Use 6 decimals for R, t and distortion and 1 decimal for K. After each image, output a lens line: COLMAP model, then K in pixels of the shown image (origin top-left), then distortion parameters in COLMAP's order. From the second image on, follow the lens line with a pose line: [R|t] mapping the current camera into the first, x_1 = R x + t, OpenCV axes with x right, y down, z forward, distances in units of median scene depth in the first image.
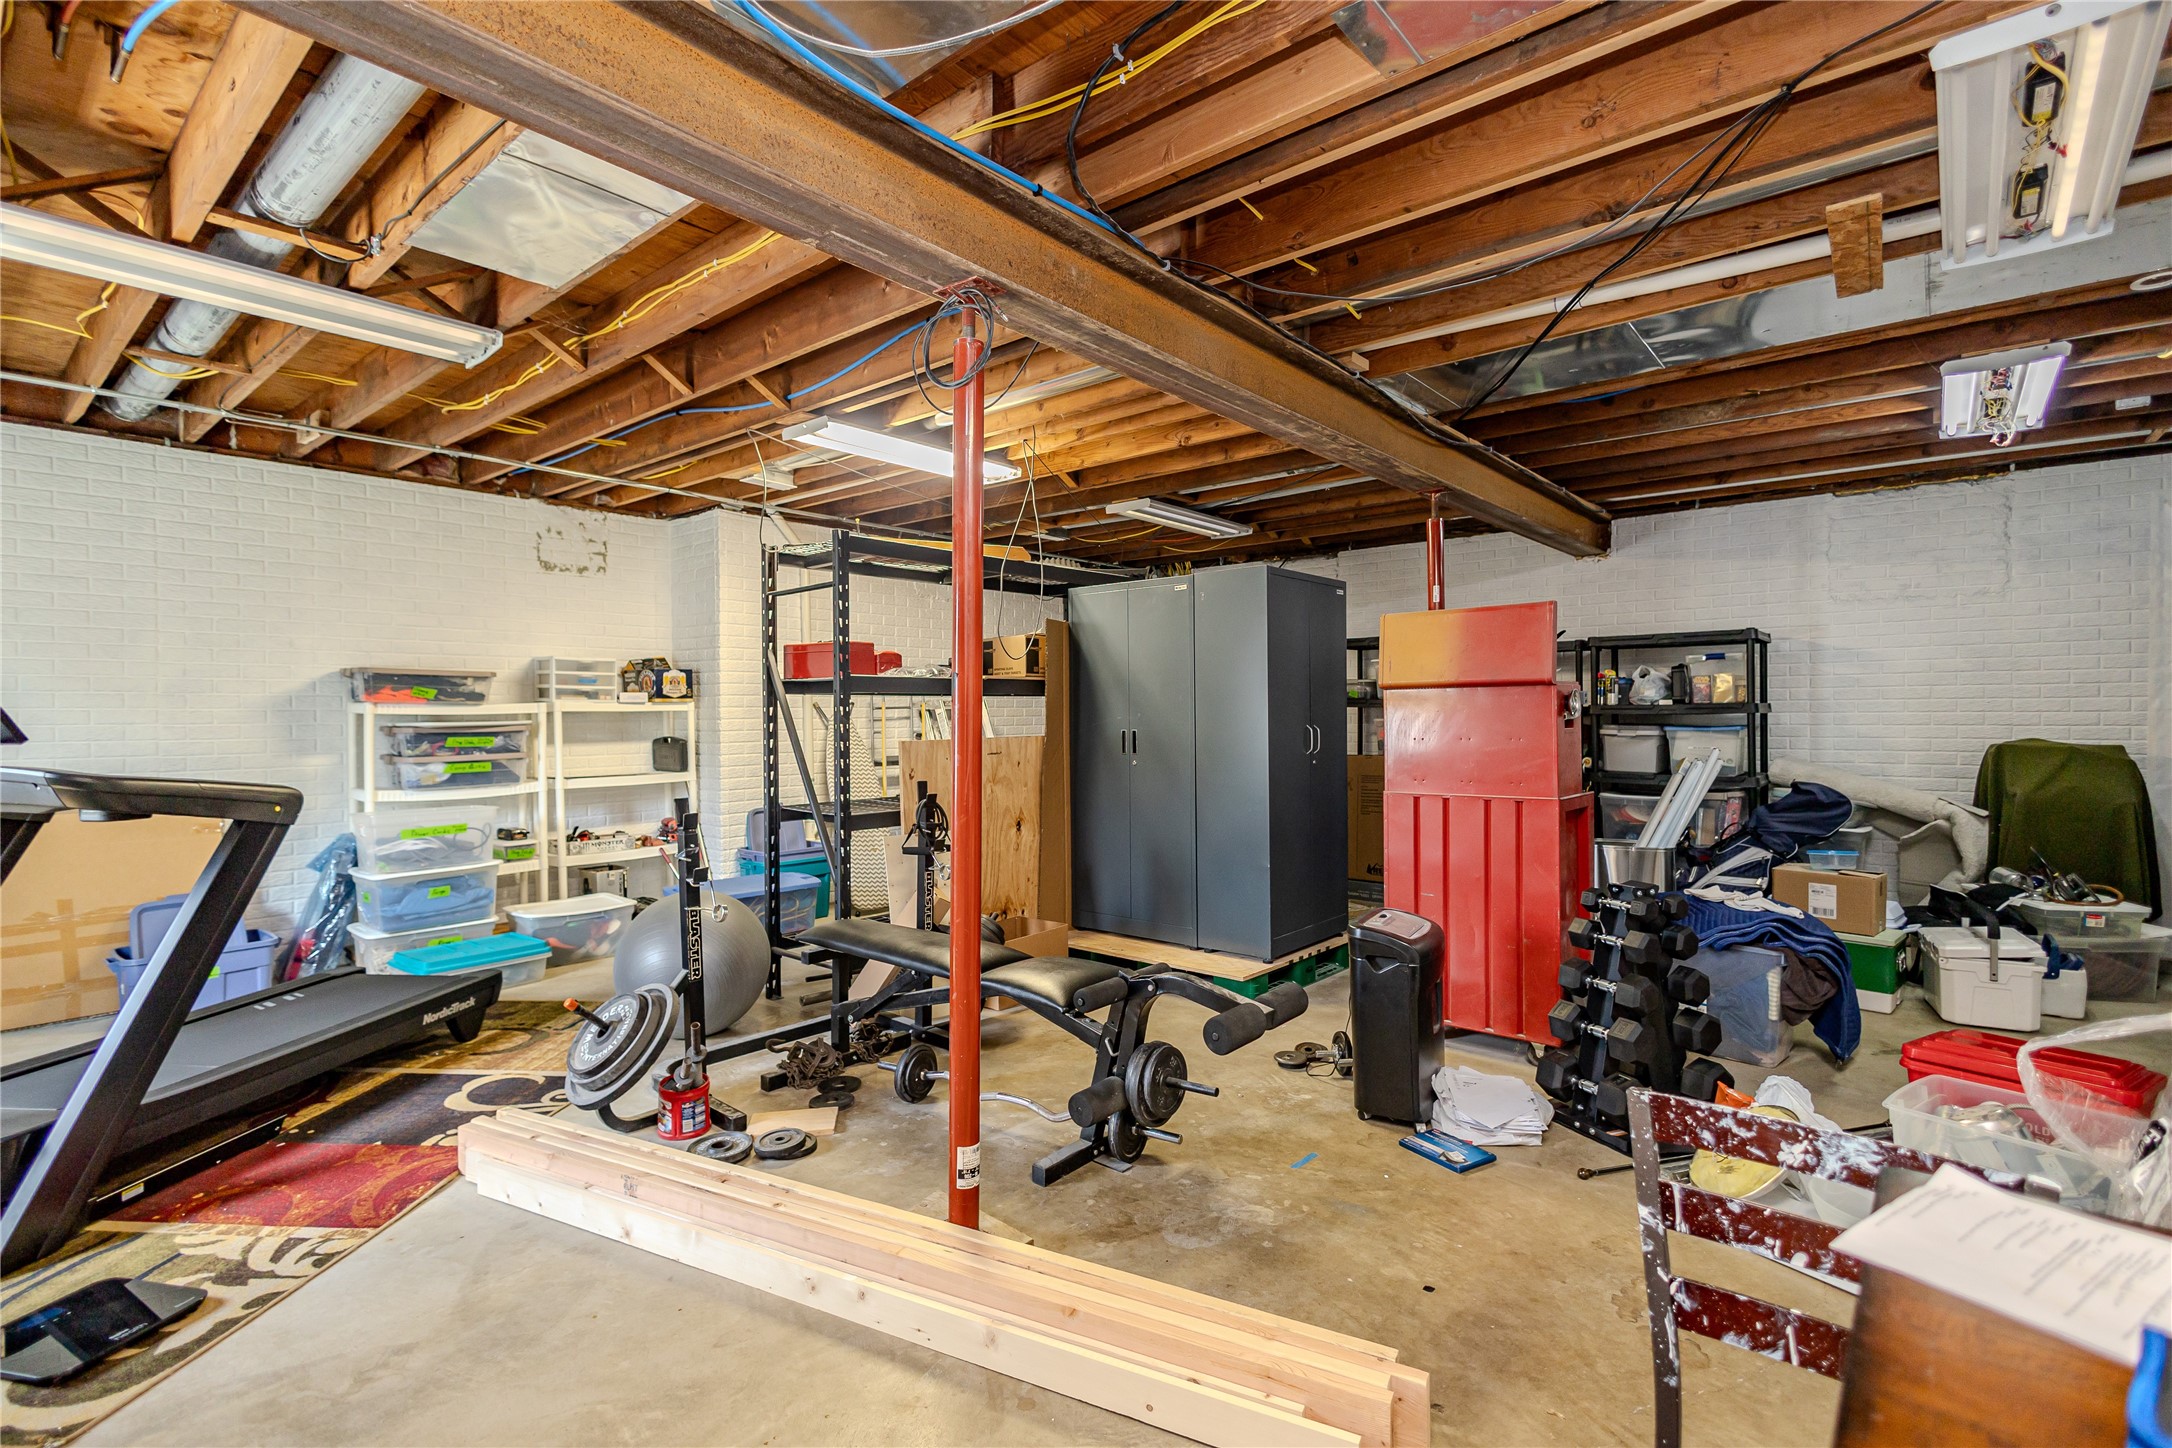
lens RADIAL K [[1007.4, 0, 1082.5], [0, 1007.4, 722.3], [0, 0, 1]] dist [0.014354, -0.005646]
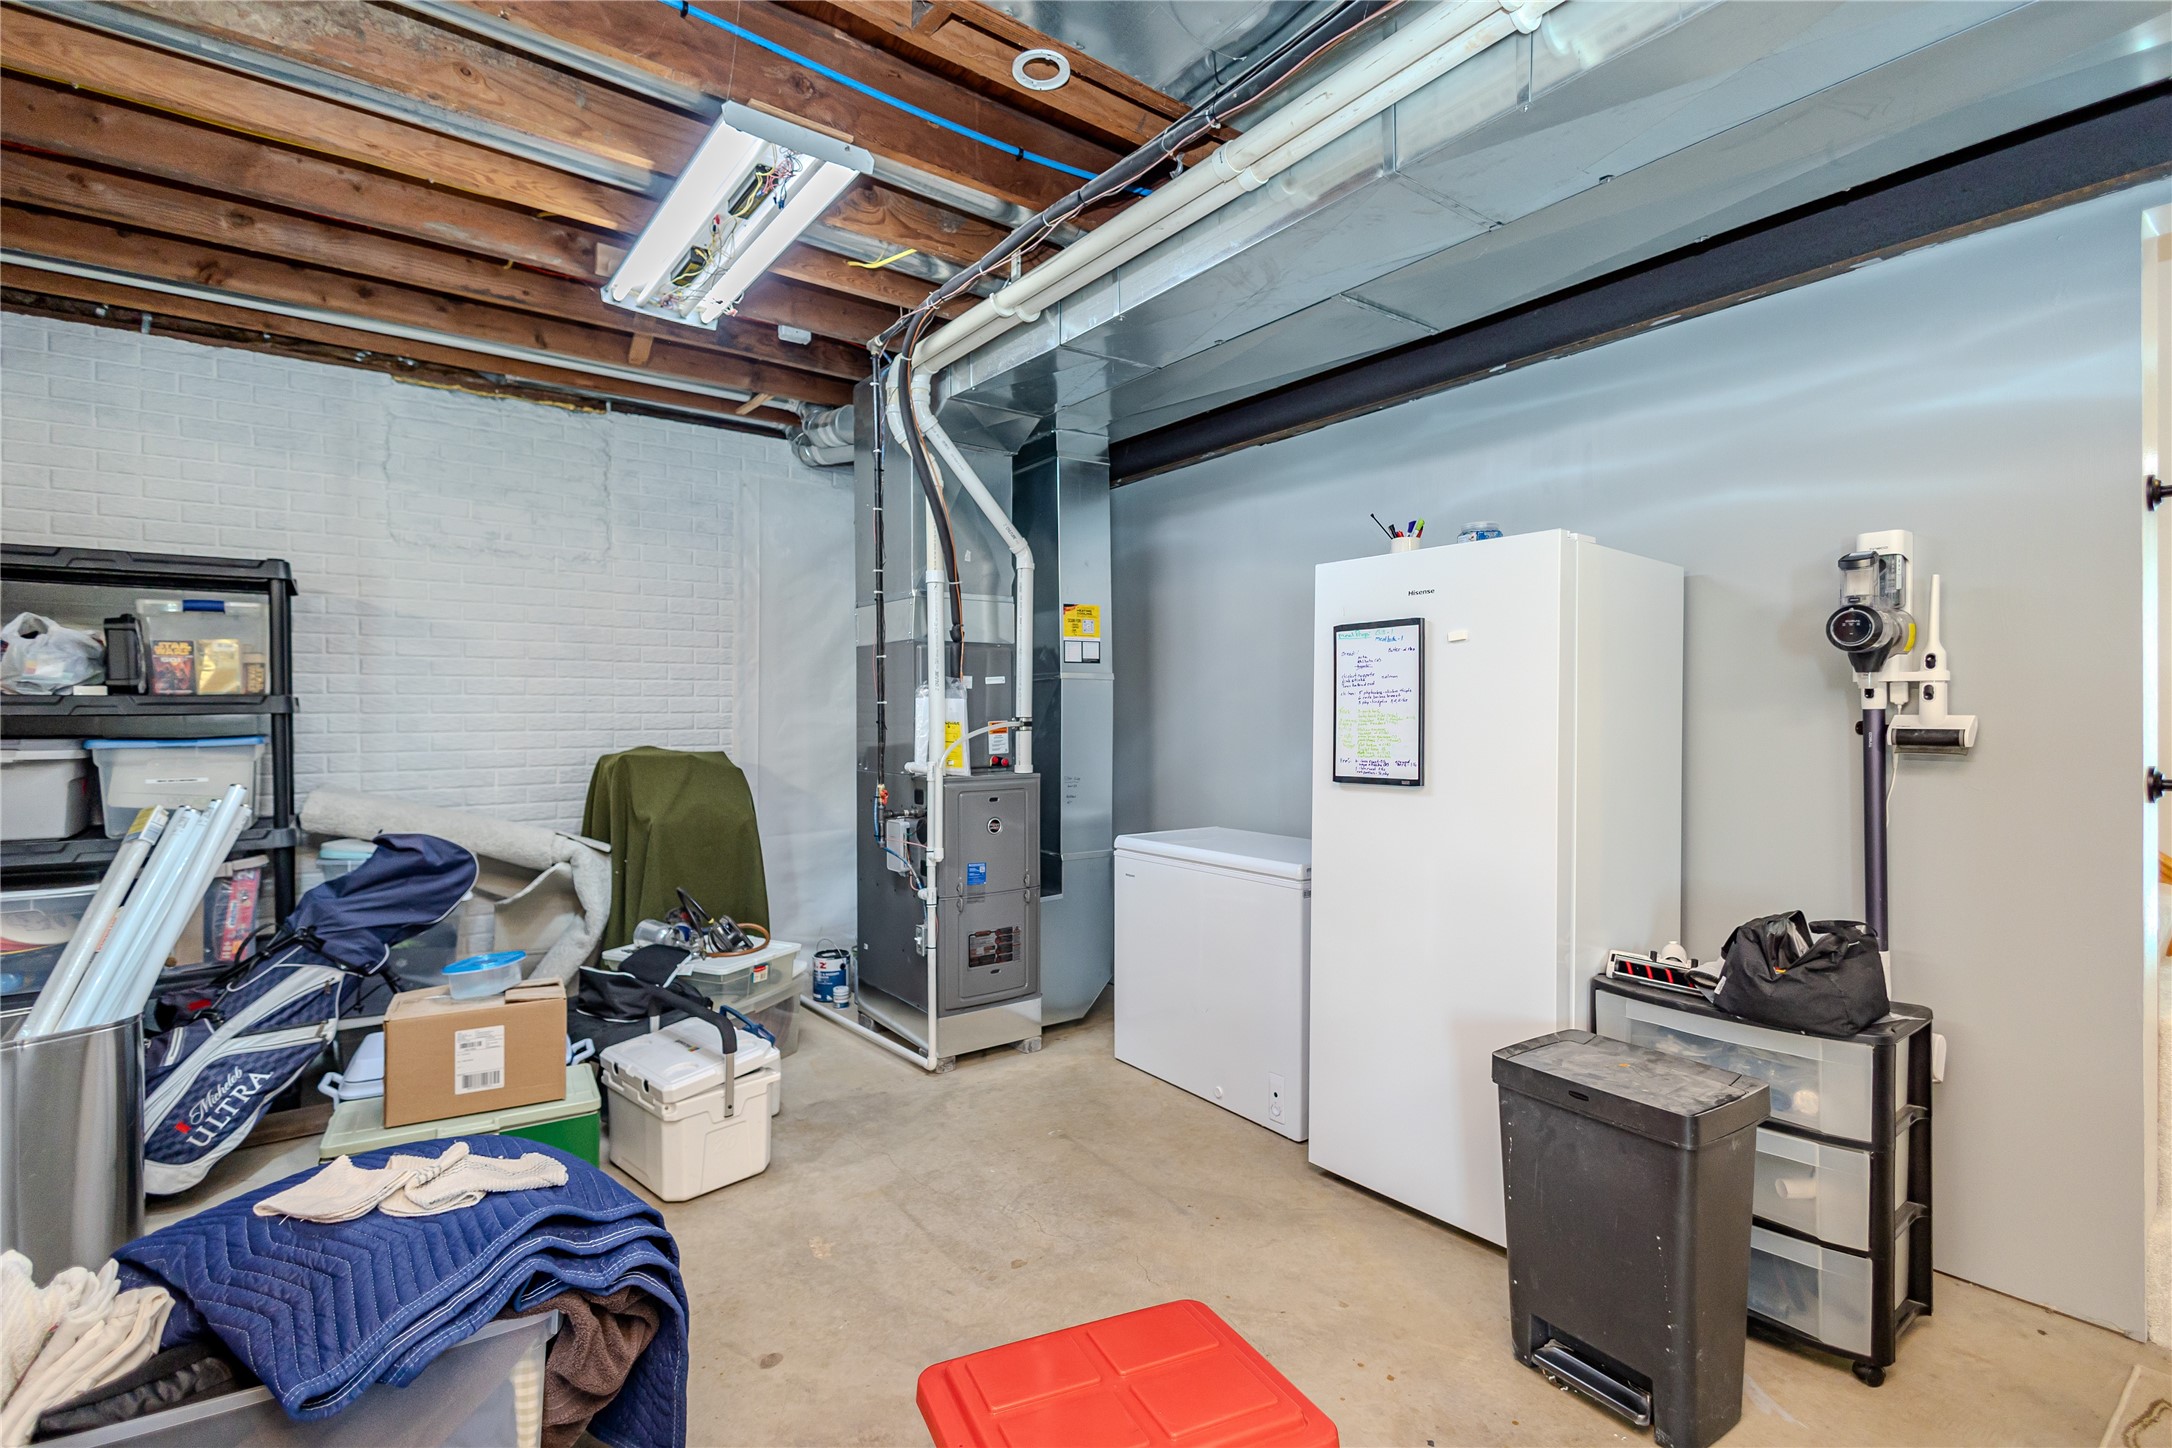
lens RADIAL K [[1007.4, 0, 1082.5], [0, 1007.4, 722.3], [0, 0, 1]] dist [0.014354, -0.005646]
pose [[0.232389, -0.003754, 0.972616, 0.230450], [0.010534, 0.999944, 0.001342, -0.000279], [-0.972566, 0.009934, 0.232416, 0.459054]]
